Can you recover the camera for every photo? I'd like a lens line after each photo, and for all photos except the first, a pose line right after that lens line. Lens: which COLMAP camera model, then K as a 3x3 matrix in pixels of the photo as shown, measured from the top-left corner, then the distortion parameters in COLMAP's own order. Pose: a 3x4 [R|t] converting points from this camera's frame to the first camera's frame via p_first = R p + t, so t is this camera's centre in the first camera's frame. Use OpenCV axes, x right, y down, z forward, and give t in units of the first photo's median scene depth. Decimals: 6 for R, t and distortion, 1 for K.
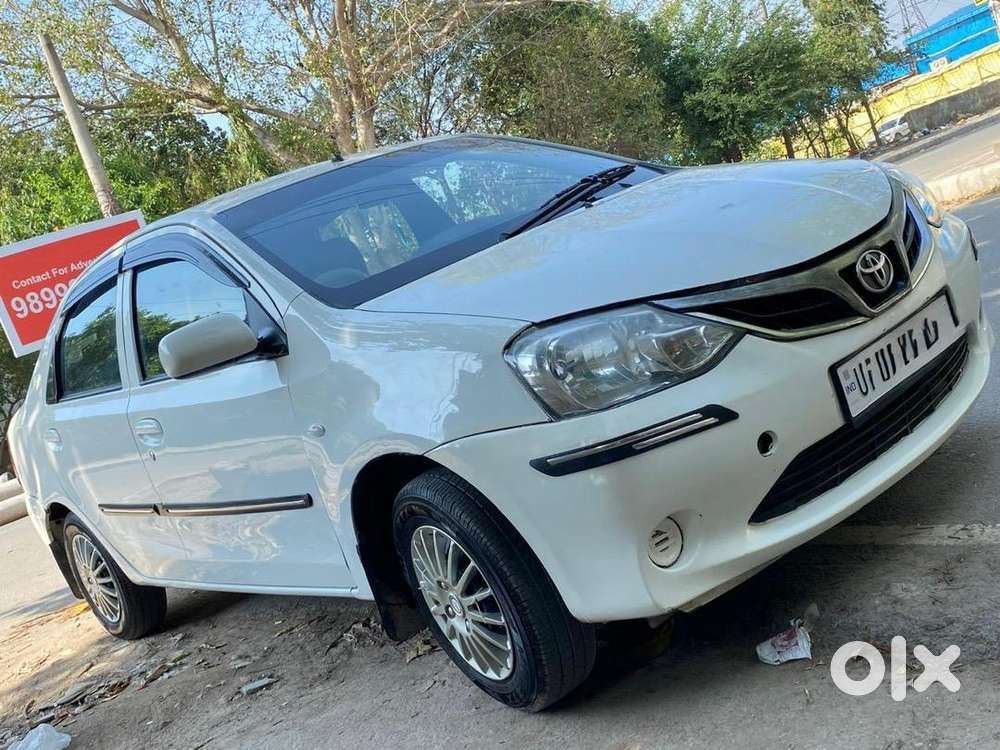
lens RADIAL K [[1033.9, 0, 500.0], [0, 1033.9, 375.0], [0, 0, 1]] dist [0.084071, -0.195633]
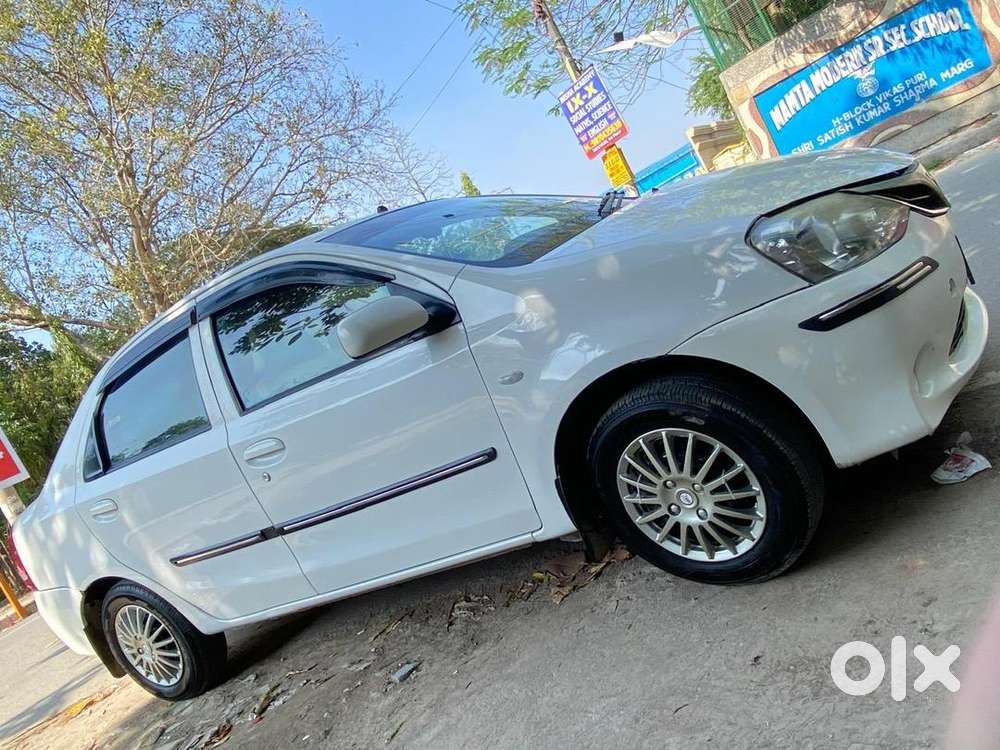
lens RADIAL K [[716.9, 0, 502.2], [0, 716.9, 383.1], [0, 0, 1]] dist [0.088178, -0.108924]
pose [[0.937812, -0.131561, 0.321248, -0.316965], [0.177038, 0.977273, -0.116599, 0.106871], [-0.298607, 0.166221, 0.939790, 0.210846]]
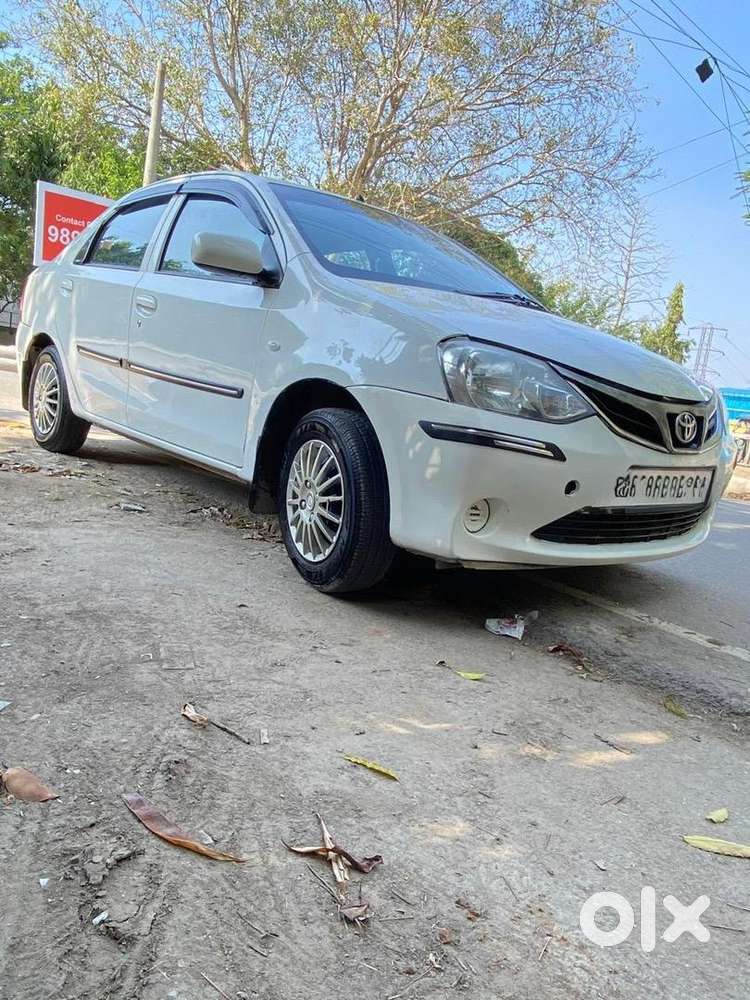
lens RADIAL K [[716.9, 0, 384.2], [0, 716.9, 509.1], [0, 0, 1]] dist [0.088178, -0.108924]
pose [[0.877222, 0.470626, 0.094829, -0.028355], [-0.474729, 0.879768, 0.025323, 0.109663], [-0.071510, -0.067232, 0.995171, 0.021614]]
